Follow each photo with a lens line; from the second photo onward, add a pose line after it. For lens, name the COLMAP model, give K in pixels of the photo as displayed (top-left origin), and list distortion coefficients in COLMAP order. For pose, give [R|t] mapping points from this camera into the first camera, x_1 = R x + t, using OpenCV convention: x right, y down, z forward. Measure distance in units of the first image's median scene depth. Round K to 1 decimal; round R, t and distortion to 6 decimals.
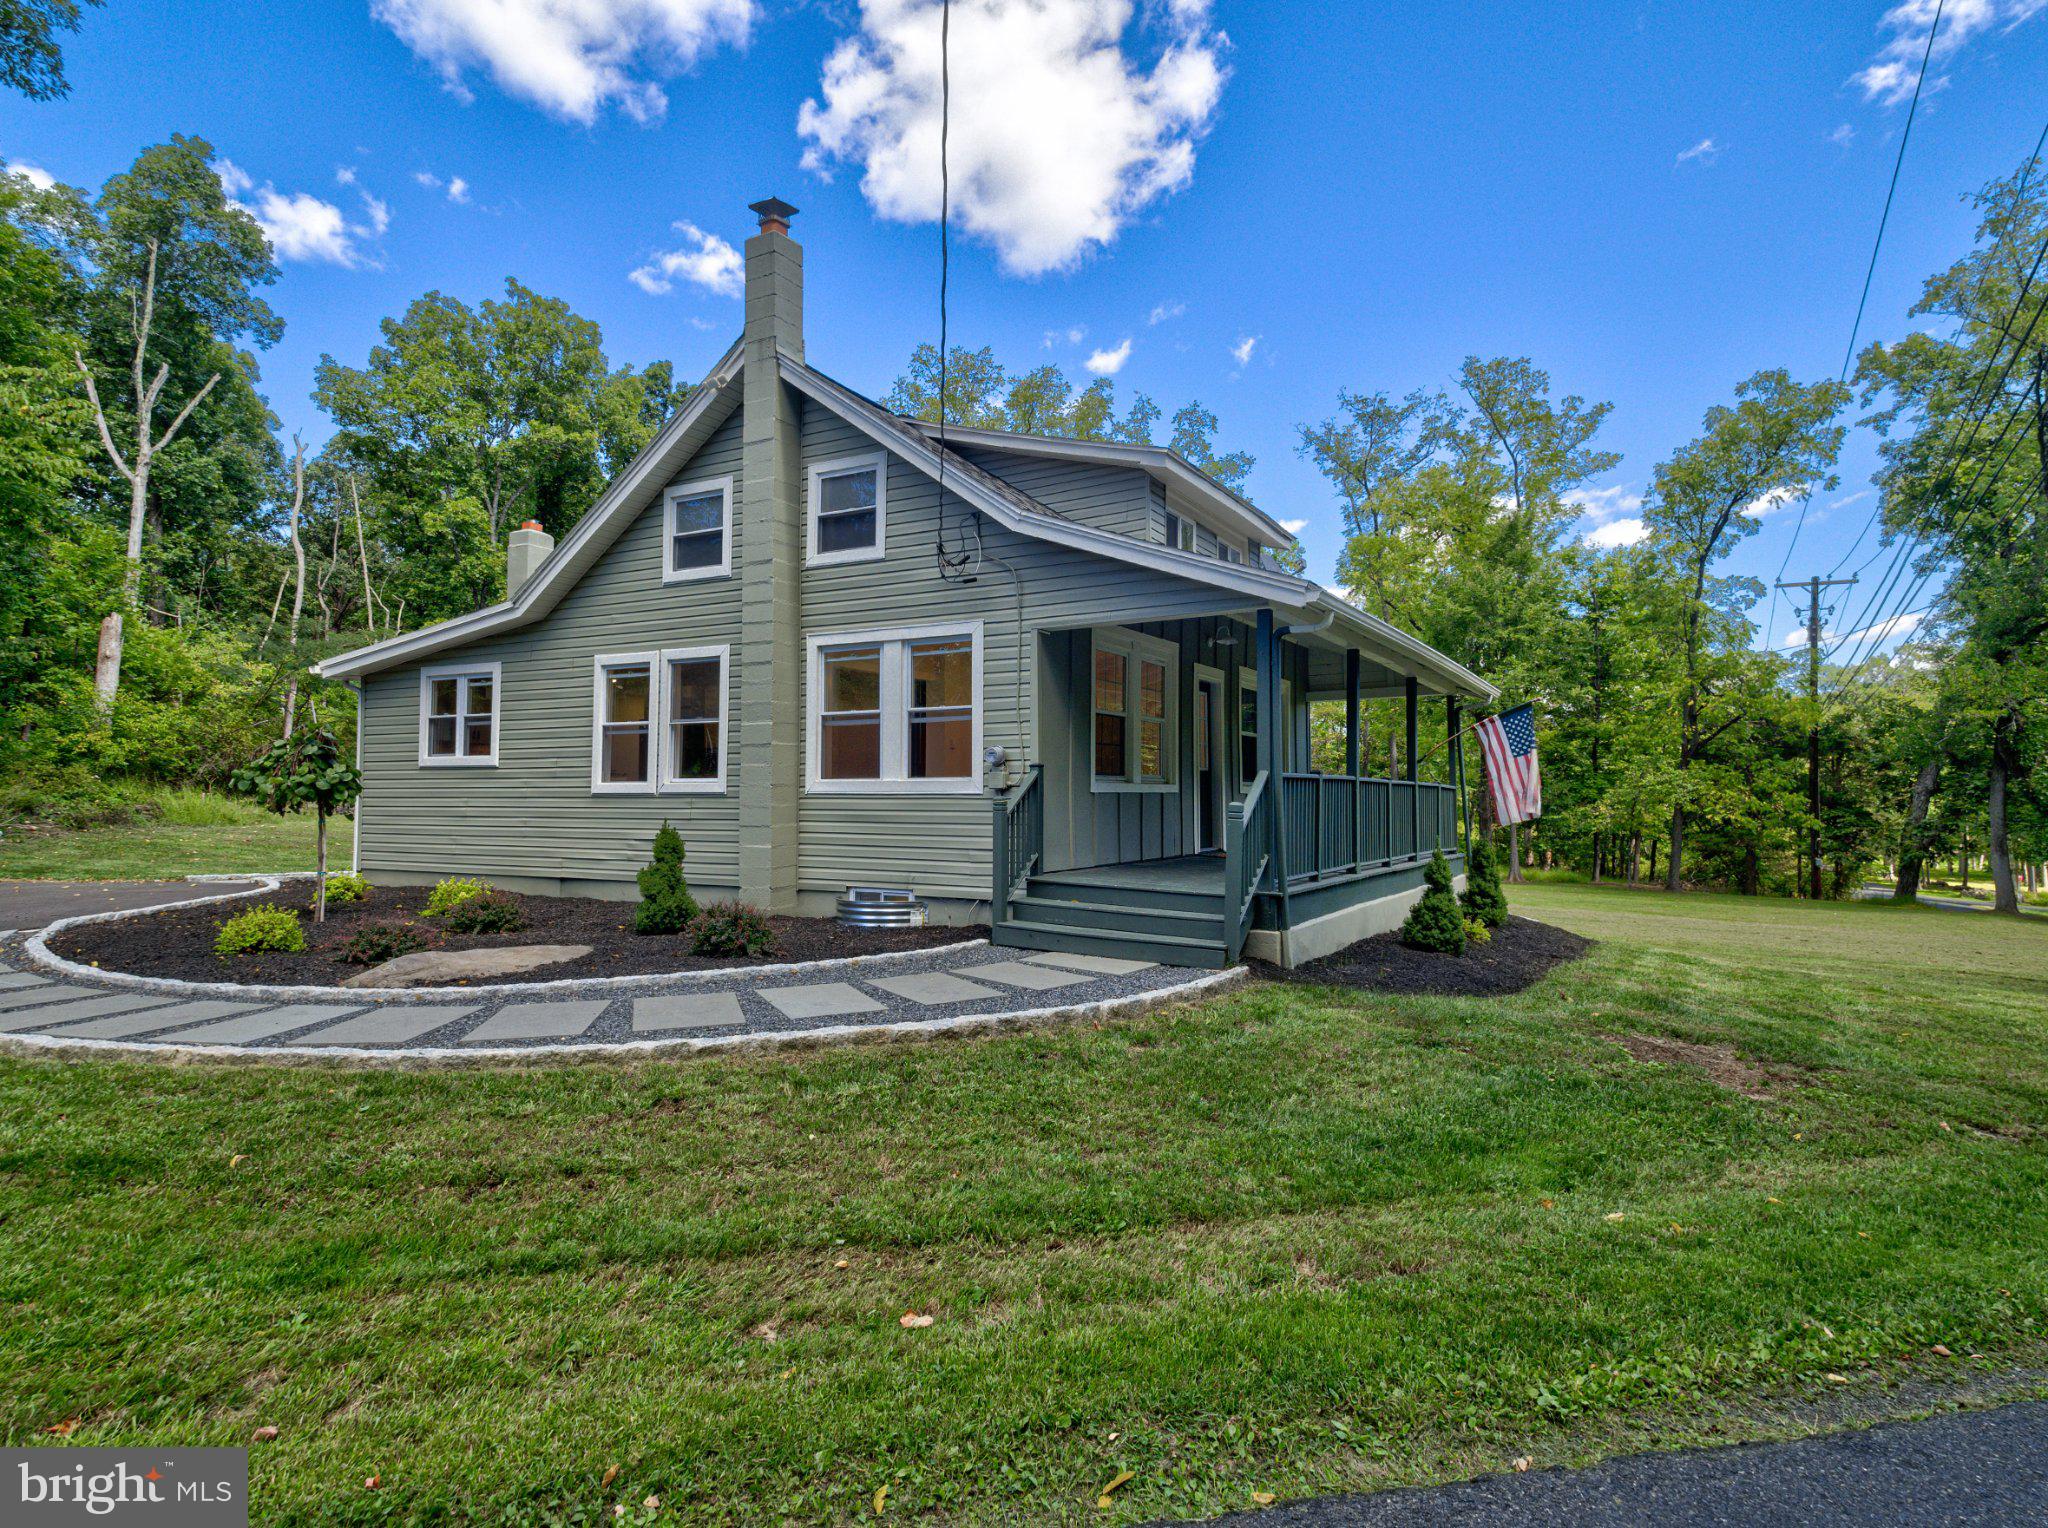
lens RADIAL K [[1224.7, 0, 1021.7], [0, 1224.7, 772.0], [0, 0, 1]] dist [0.000824, 0.000085]
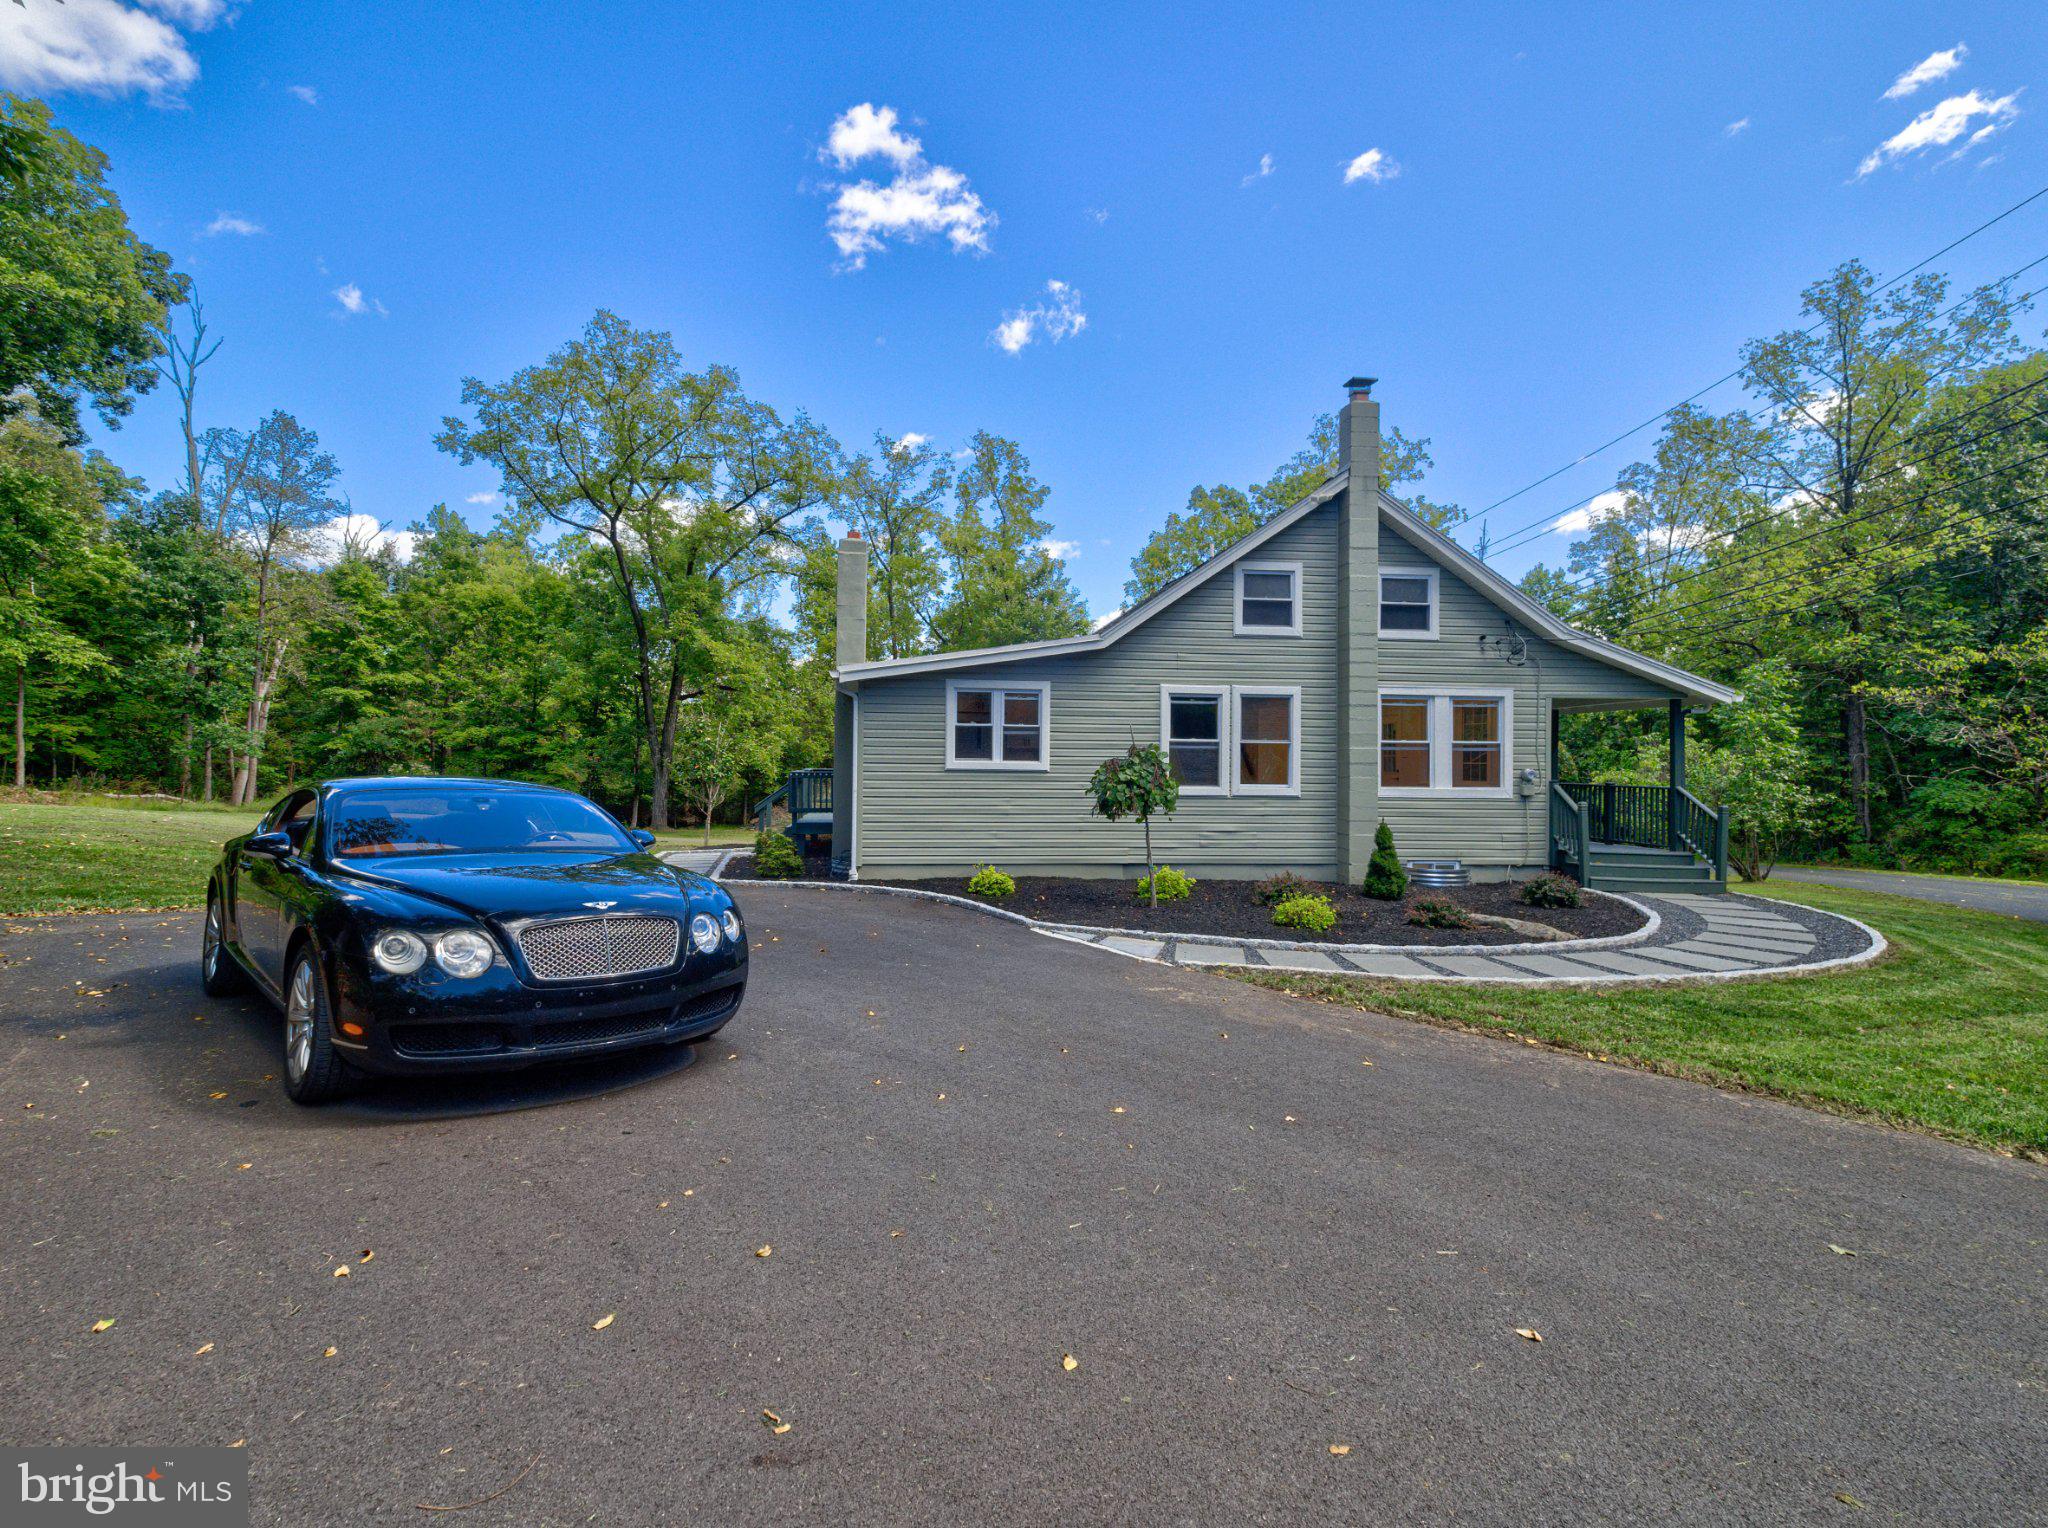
lens RADIAL K [[1055.8, 0, 1020.4], [0, 1055.8, 758.0], [0, 0, 1]] dist [-0.000988, -0.000016]
pose [[0.816928, 0.008794, 0.576672, -1.130556], [-0.021529, 0.999652, 0.015255, -0.034671], [-0.576337, -0.024877, 0.816833, 0.210041]]
